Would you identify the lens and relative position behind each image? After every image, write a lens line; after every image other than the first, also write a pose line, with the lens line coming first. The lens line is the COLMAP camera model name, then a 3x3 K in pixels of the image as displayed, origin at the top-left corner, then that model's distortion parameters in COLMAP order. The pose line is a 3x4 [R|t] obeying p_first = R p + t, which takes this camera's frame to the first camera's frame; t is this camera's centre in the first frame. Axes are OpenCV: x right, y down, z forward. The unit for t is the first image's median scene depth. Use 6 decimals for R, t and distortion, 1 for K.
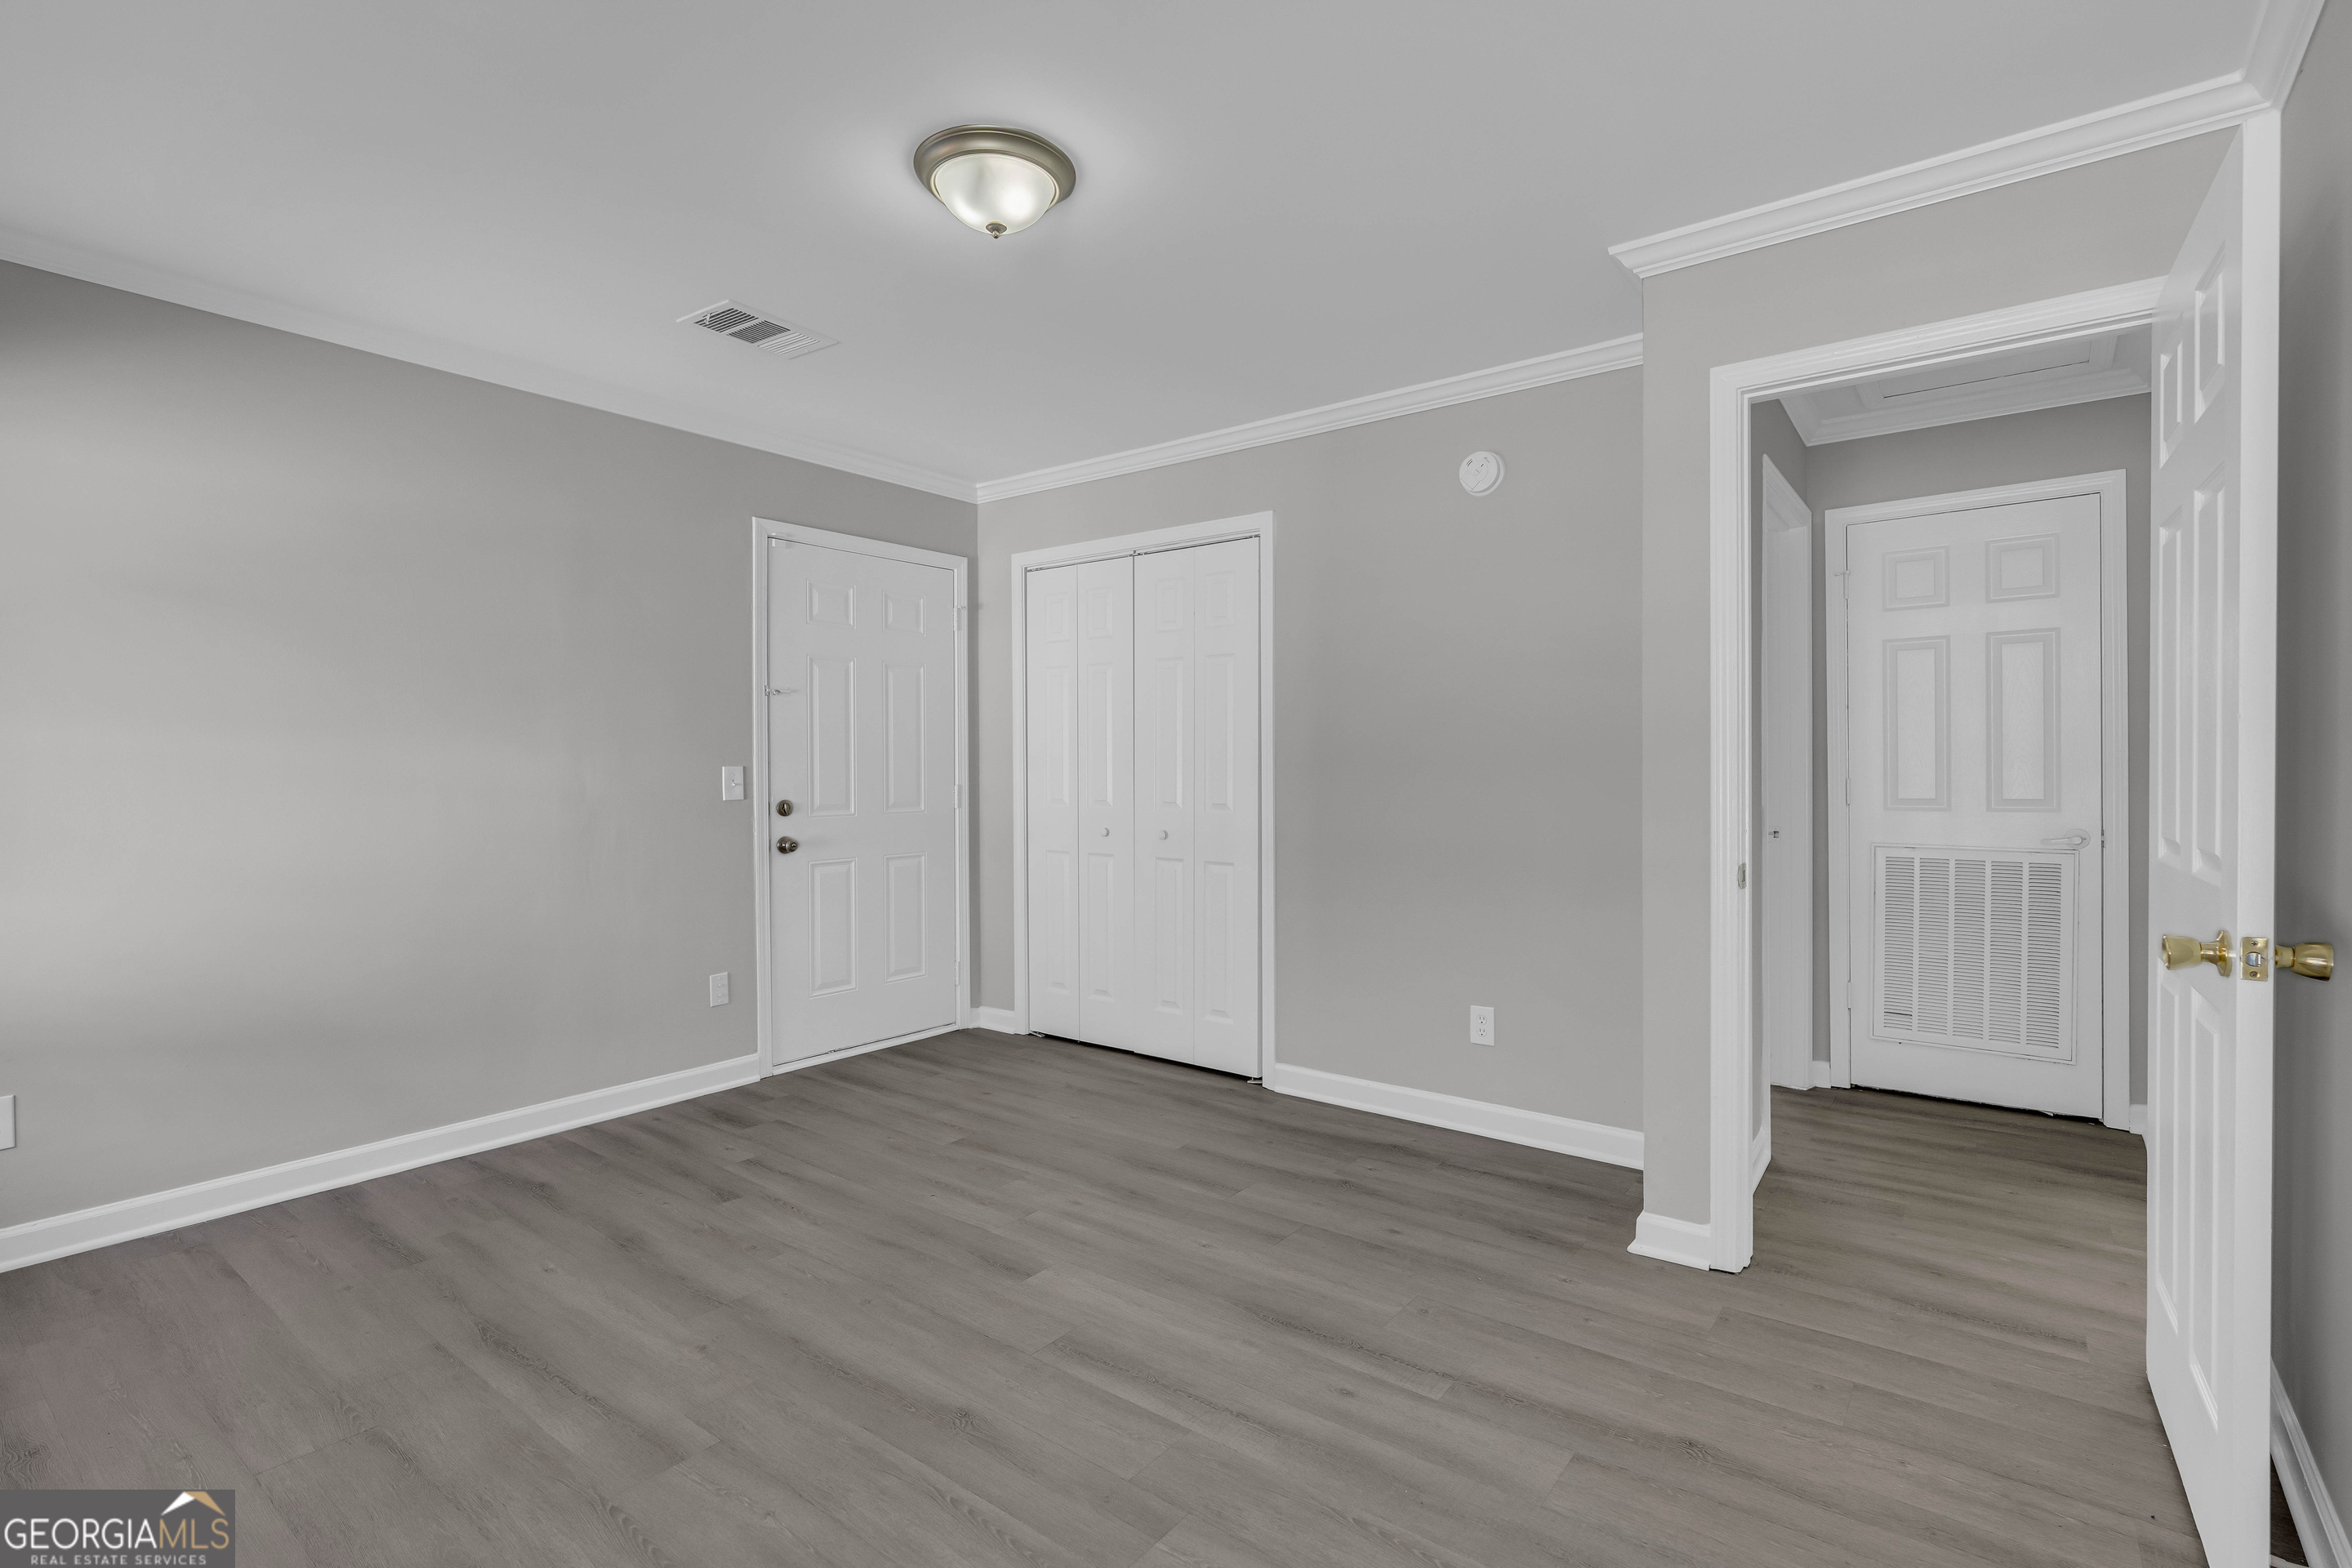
lens RADIAL K [[1099.2, 0, 1167.4], [0, 1099.2, 783.4], [0, 0, 1]] dist [-0.009203, 0.004340]
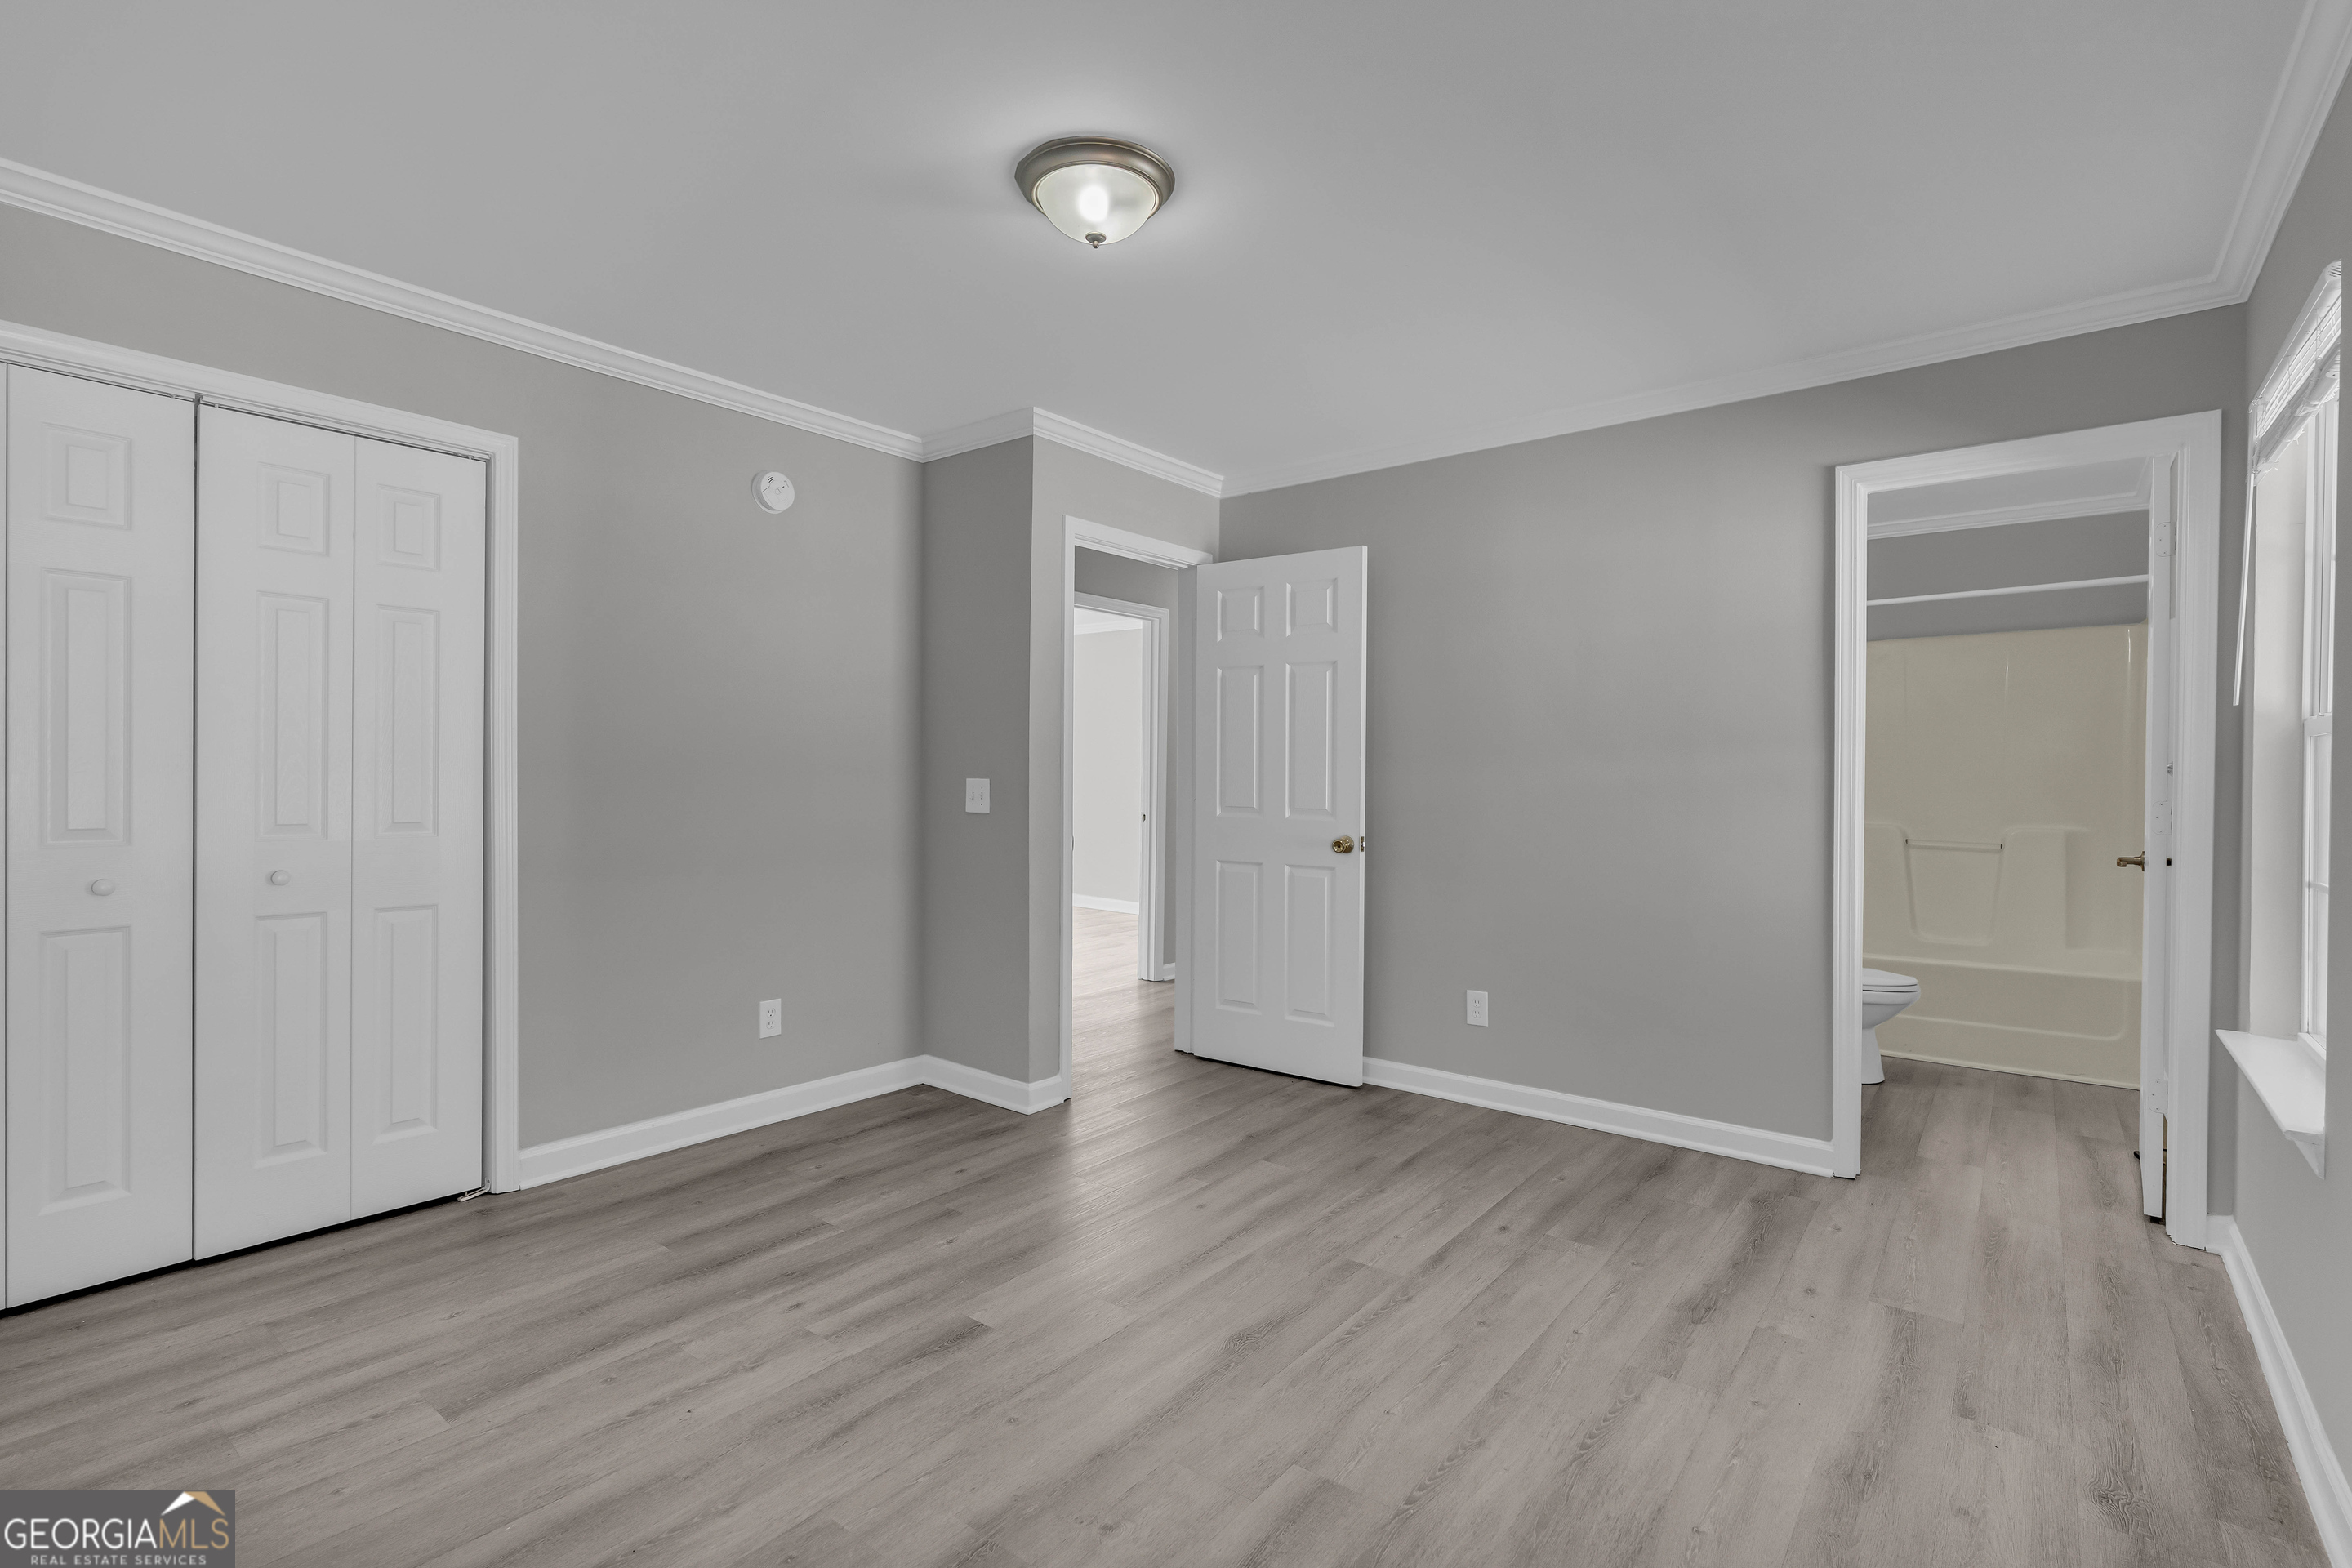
lens RADIAL K [[1099.2, 0, 1191.6], [0, 1099.2, 780.3], [0, 0, 1]] dist [-0.009203, 0.004340]
pose [[-0.004509, -0.003792, 0.999983, -0.858742], [0.006383, 0.999972, 0.003821, -0.009272], [-0.999969, 0.006400, -0.004484, 0.677170]]
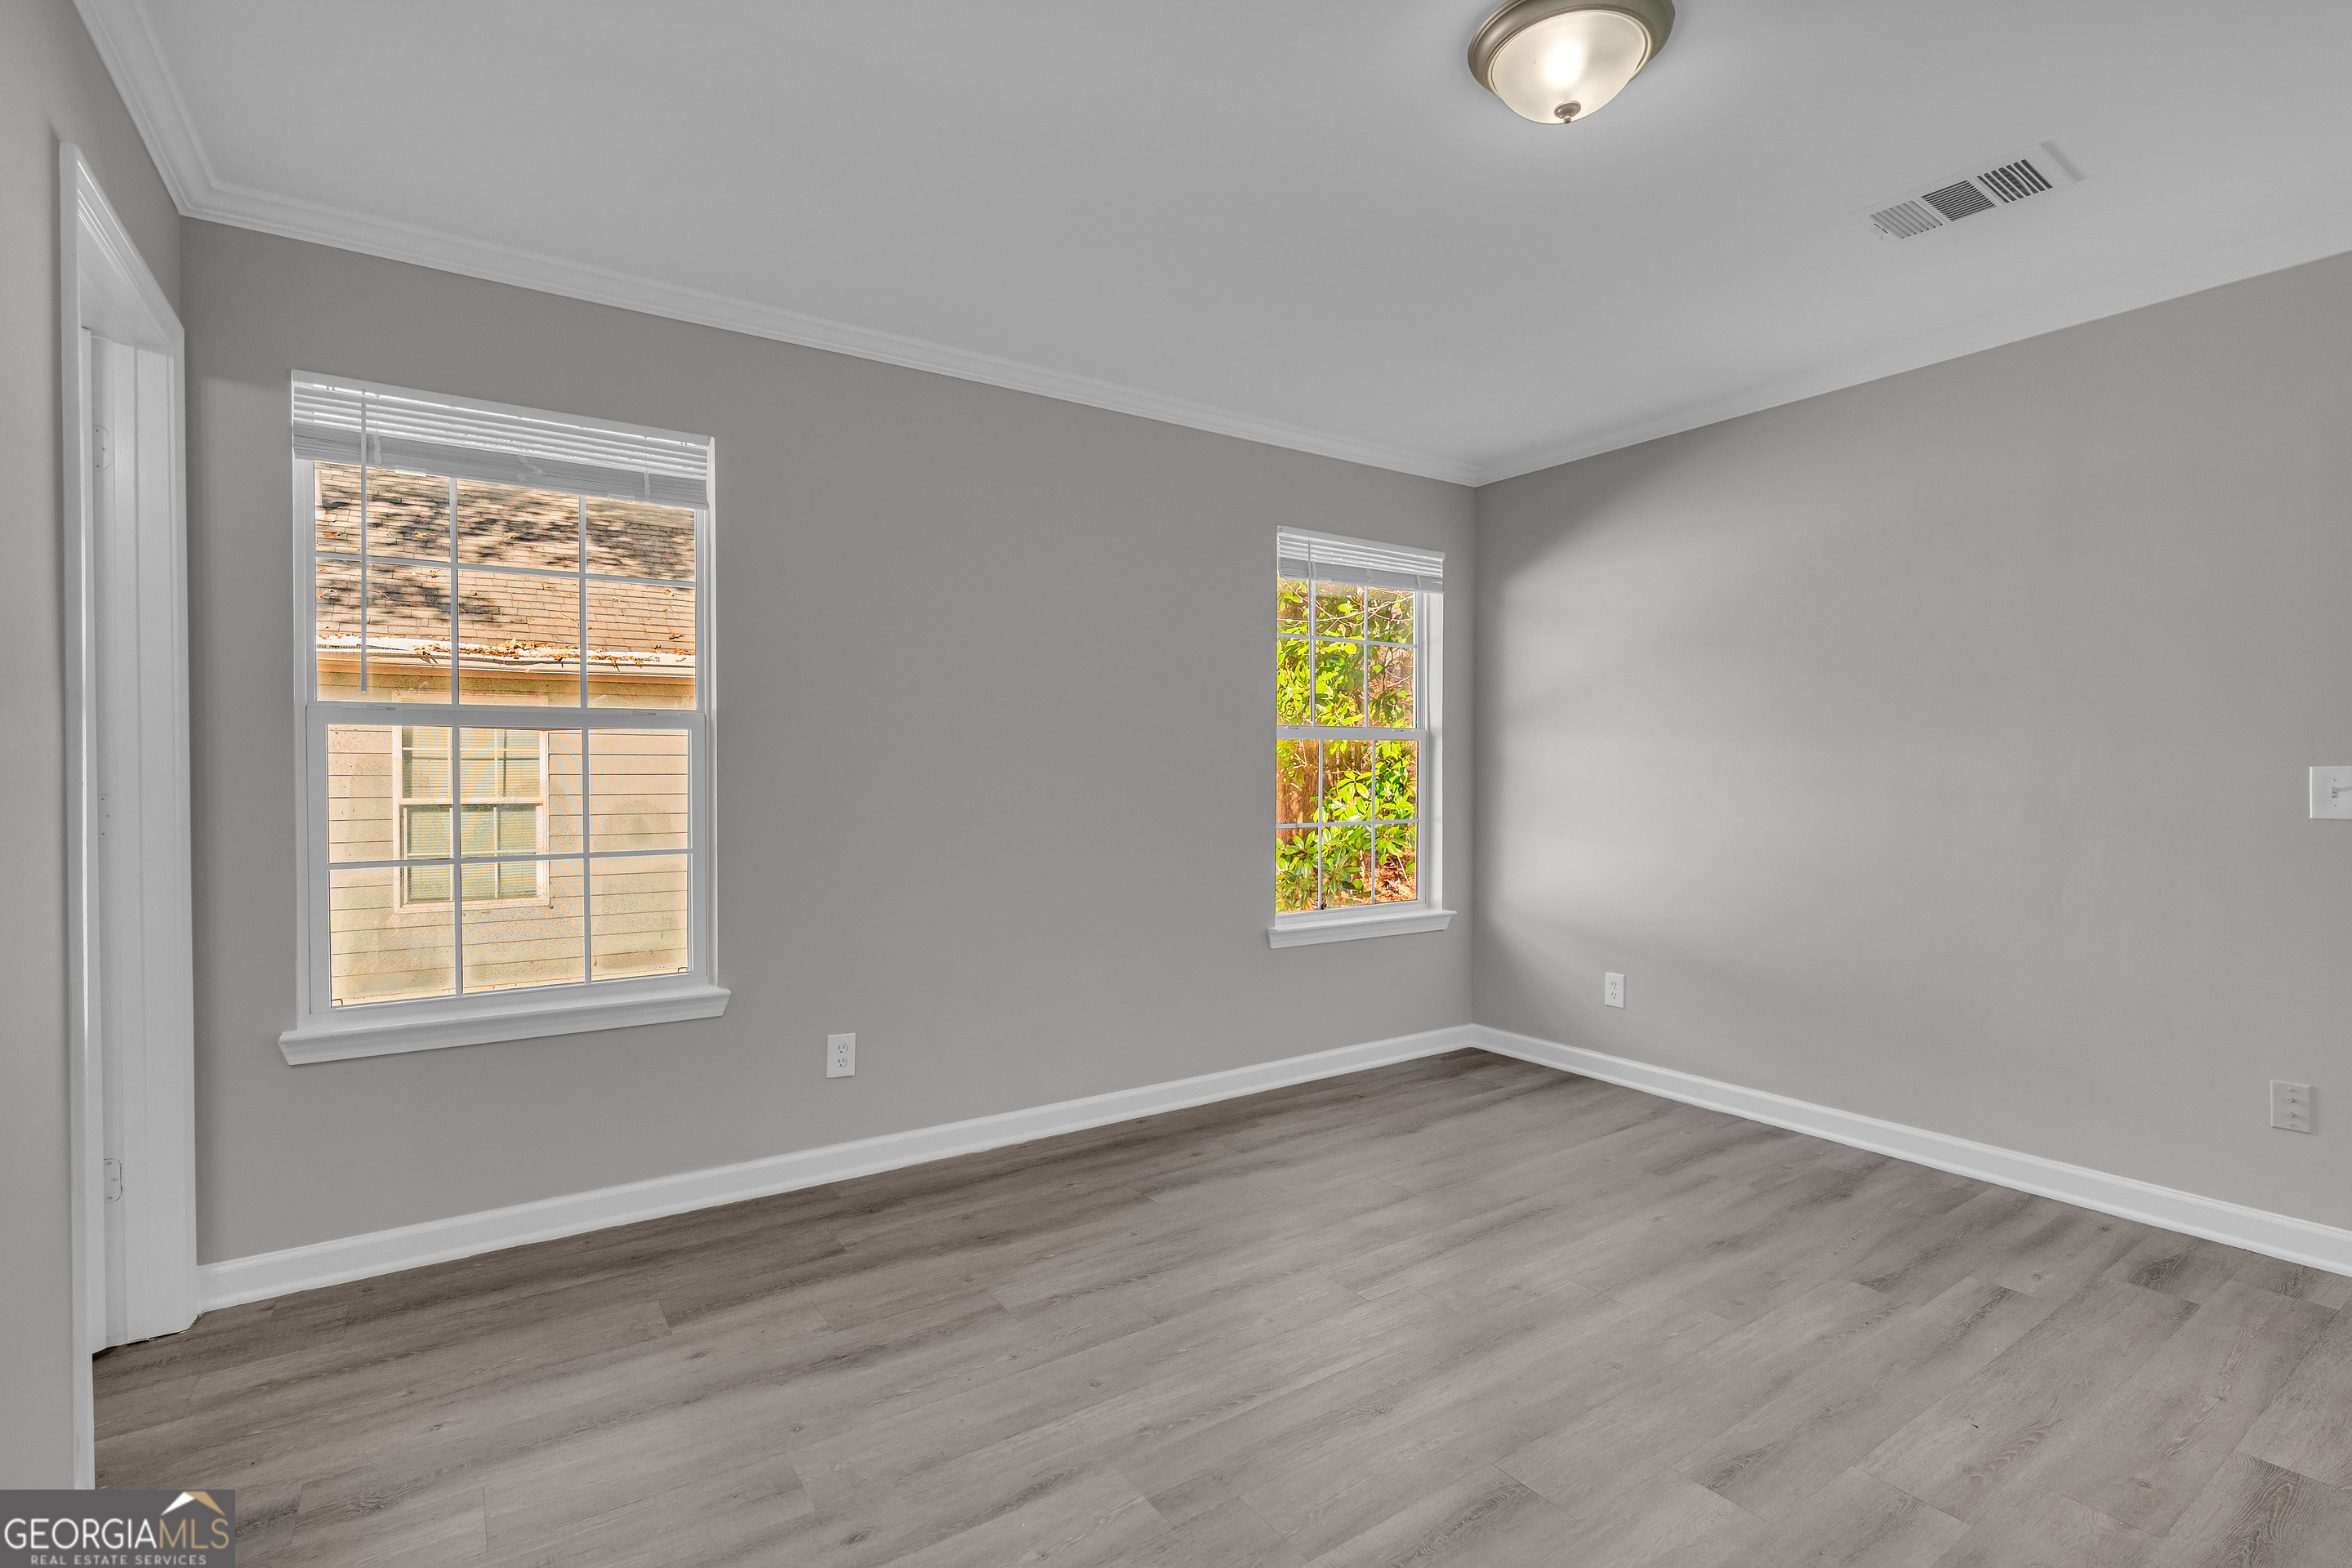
lens RADIAL K [[1099.2, 0, 1181.3], [0, 1099.2, 770.4], [0, 0, 1]] dist [-0.009203, 0.004340]
pose [[-0.307516, 0.005924, -0.951524, 0.531629], [-0.012504, 0.999869, 0.010266, -0.013570], [0.951461, 0.015055, -0.307402, 0.726967]]
